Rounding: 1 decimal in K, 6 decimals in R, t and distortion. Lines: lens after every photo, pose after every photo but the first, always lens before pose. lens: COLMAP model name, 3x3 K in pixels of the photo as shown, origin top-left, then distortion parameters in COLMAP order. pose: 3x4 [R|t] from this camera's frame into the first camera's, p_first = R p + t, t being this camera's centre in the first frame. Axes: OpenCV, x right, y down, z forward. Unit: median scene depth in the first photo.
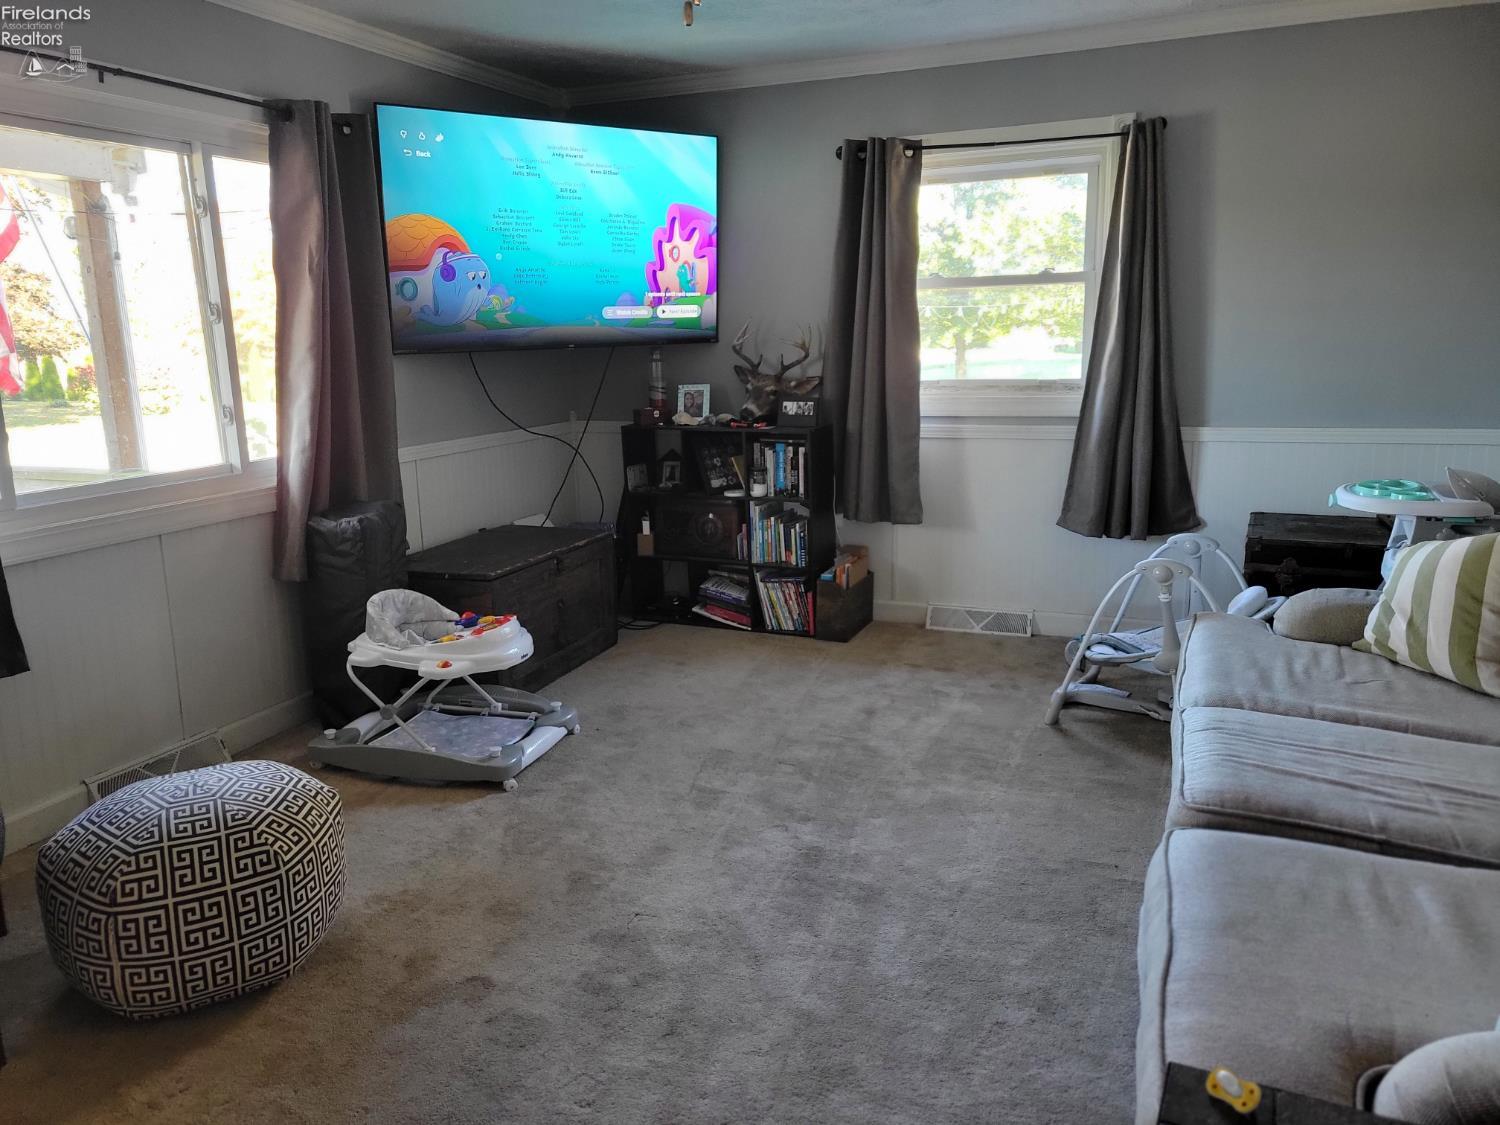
lens RADIAL K [[1125.6, 0, 750.0], [0, 1125.6, 562.5], [0, 0, 1]] dist [0.043118, -0.032085]
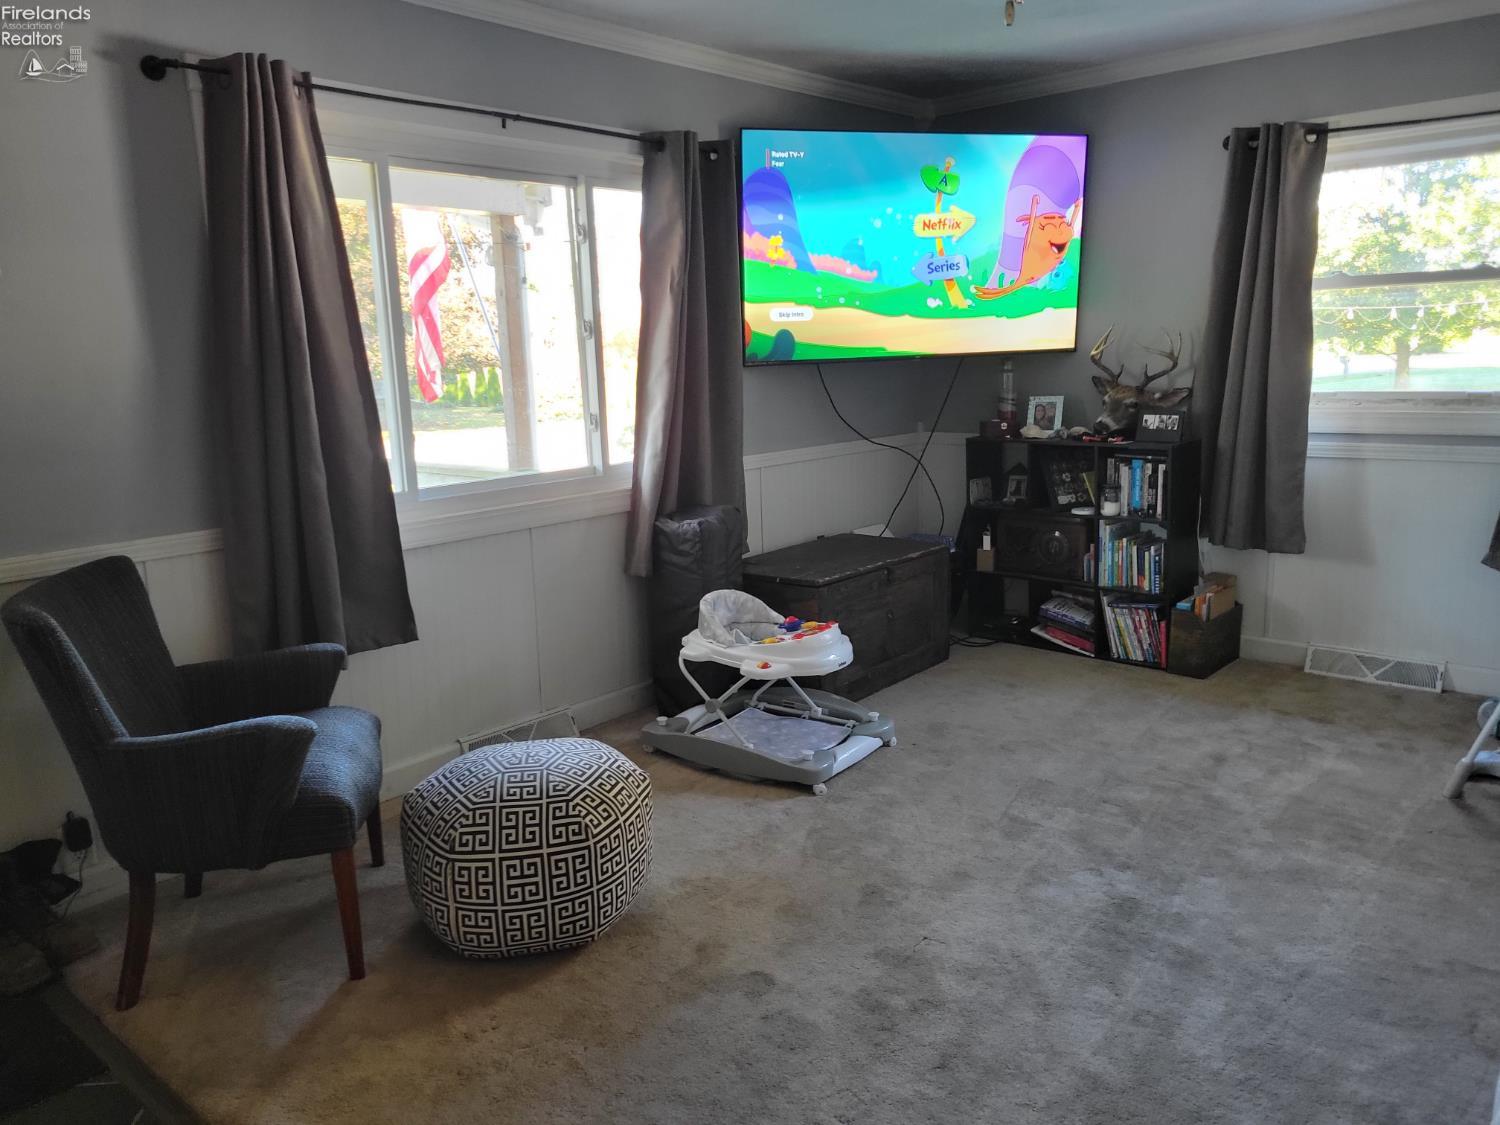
lens RADIAL K [[1129.5, 0, 750.0], [0, 1129.5, 562.5], [0, 0, 1]] dist [0.054785, -0.041948]
pose [[0.943986, 0.055725, -0.325246, 0.046423], [-0.058554, 0.998284, 0.001094, -0.004027], [0.324748, 0.018012, 0.945629, 0.012068]]
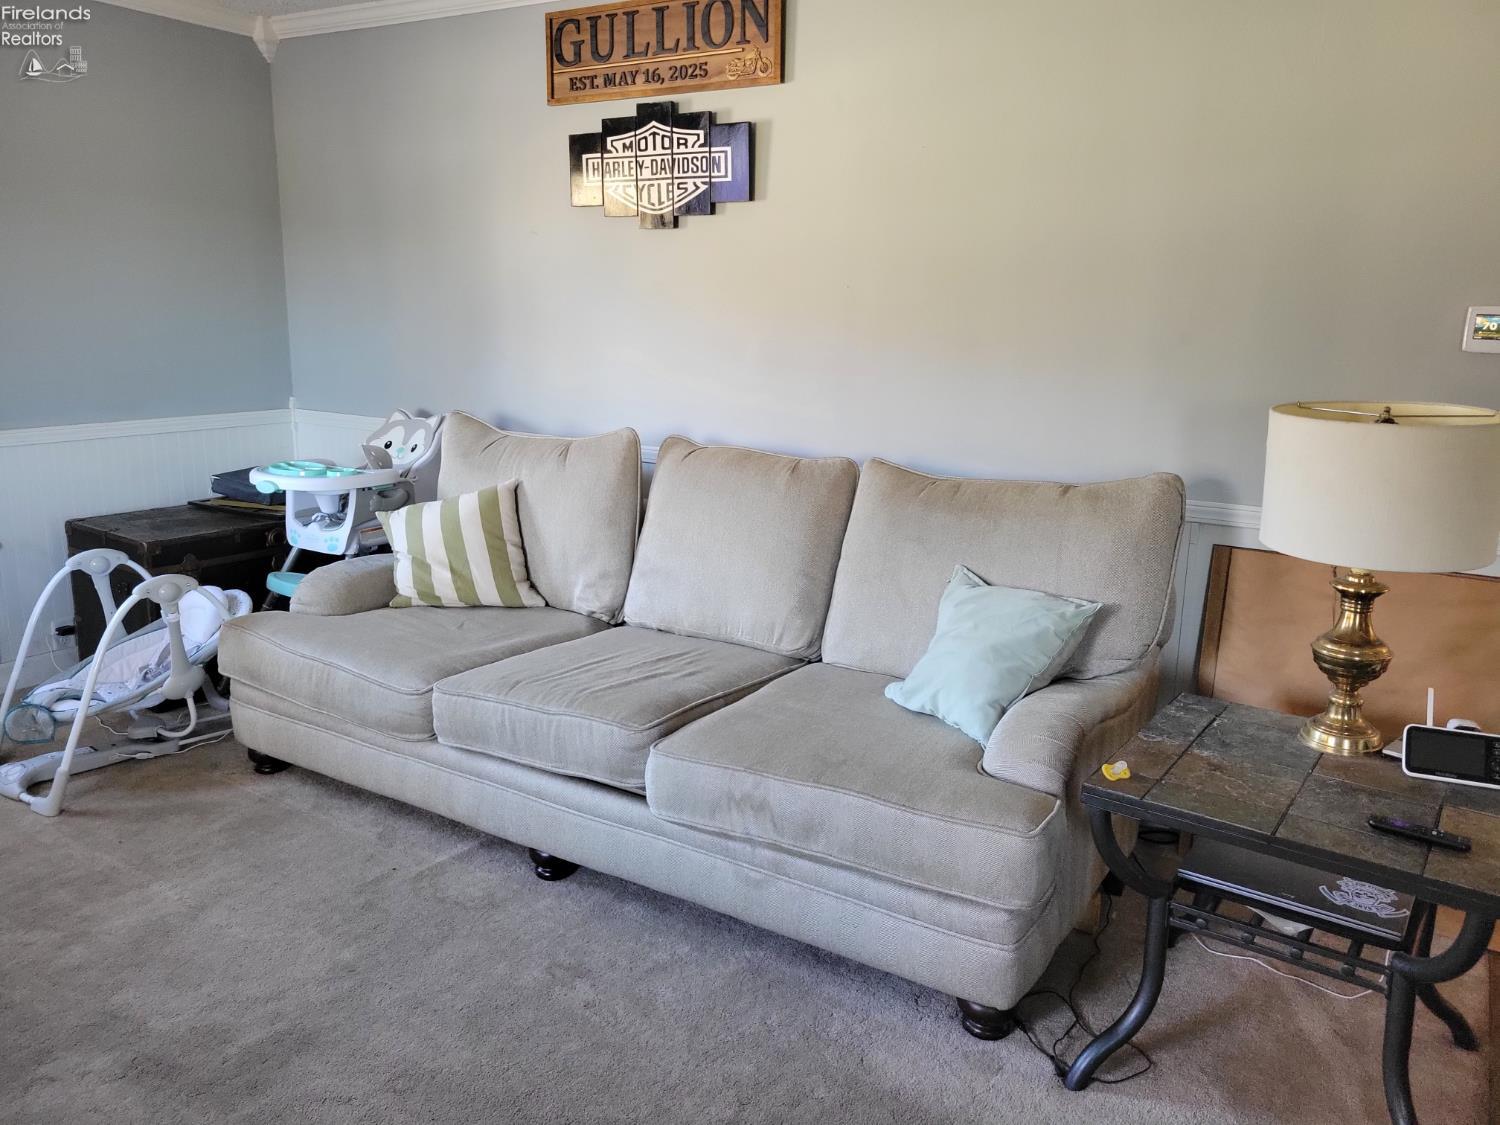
lens RADIAL K [[1125.6, 0, 750.0], [0, 1125.6, 562.5], [0, 0, 1]] dist [0.043118, -0.032085]
pose [[0.155675, -0.193162, 0.968738, -0.466502], [0.178274, 0.970085, 0.164782, -0.084799], [-0.971588, 0.147049, 0.185454, 0.427651]]
